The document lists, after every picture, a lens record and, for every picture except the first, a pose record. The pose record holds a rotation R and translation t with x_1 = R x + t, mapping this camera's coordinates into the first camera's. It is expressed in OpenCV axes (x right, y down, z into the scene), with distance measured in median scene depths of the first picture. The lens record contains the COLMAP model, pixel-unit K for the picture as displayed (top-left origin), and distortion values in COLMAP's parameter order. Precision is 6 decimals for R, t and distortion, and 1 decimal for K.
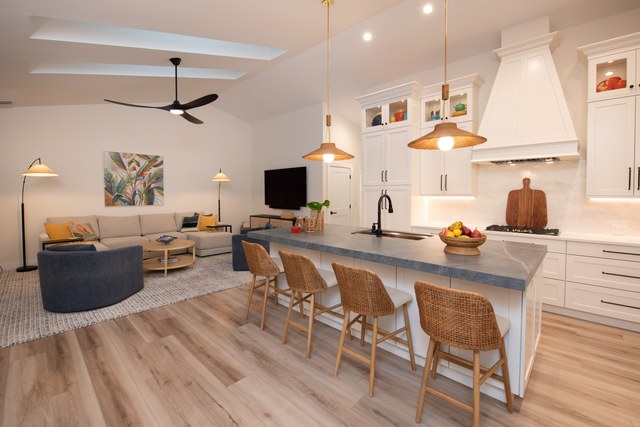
lens RADIAL K [[275.3, 0, 319.0], [0, 275.3, 200.8], [0, 0, 1]] dist [-0.009140, -0.000352]
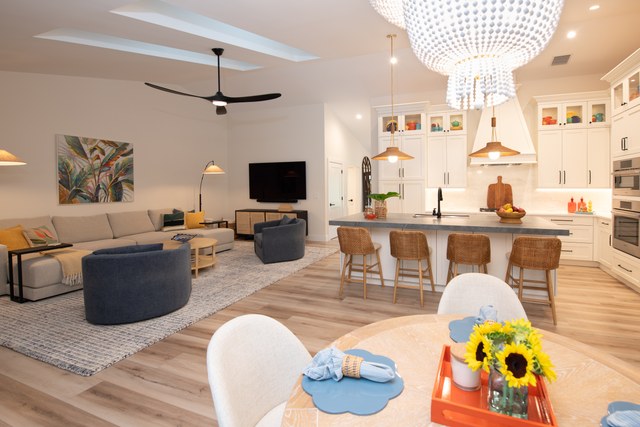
lens RADIAL K [[296.9, 0, 320.7], [0, 296.9, 191.5], [0, 0, 1]] dist [-0.003783, -0.000311]
pose [[0.926395, -0.009765, 0.376426, -0.403967], [0.013963, 0.999867, -0.008425, 0.001210], [-0.376293, 0.013061, 0.926409, -0.070154]]
